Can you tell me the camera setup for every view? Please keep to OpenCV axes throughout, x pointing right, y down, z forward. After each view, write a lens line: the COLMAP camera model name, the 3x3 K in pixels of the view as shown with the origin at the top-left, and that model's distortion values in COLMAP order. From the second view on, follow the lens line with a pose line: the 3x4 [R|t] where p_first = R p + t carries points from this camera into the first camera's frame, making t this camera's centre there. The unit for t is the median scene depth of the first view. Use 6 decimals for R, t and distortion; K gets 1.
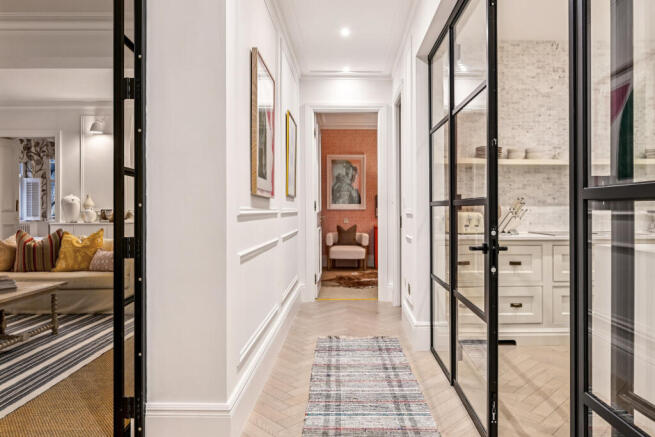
lens RADIAL K [[427.2, 0, 347.6], [0, 427.2, 207.2], [0, 0, 1]] dist [-0.004095, -0.002486]
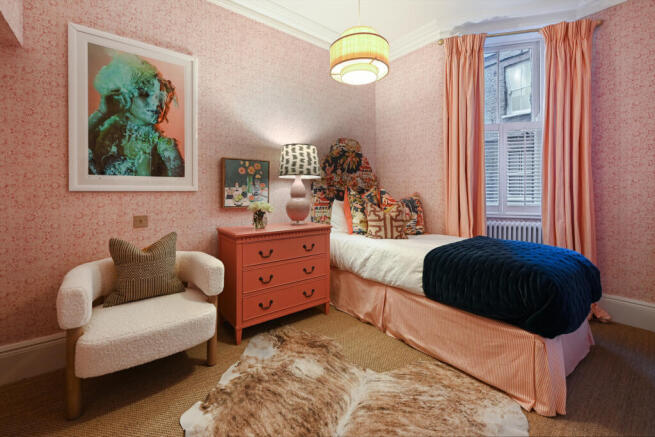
lens RADIAL K [[267.8, 0, 326.4], [0, 267.8, 194.2], [0, 0, 1]] dist [0.000638, 0.000038]
pose [[0.805066, -0.006208, 0.593152, -0.019561], [0.004343, 0.999980, 0.004572, 0.013601], [-0.593169, -0.001104, 0.805077, 1.179112]]
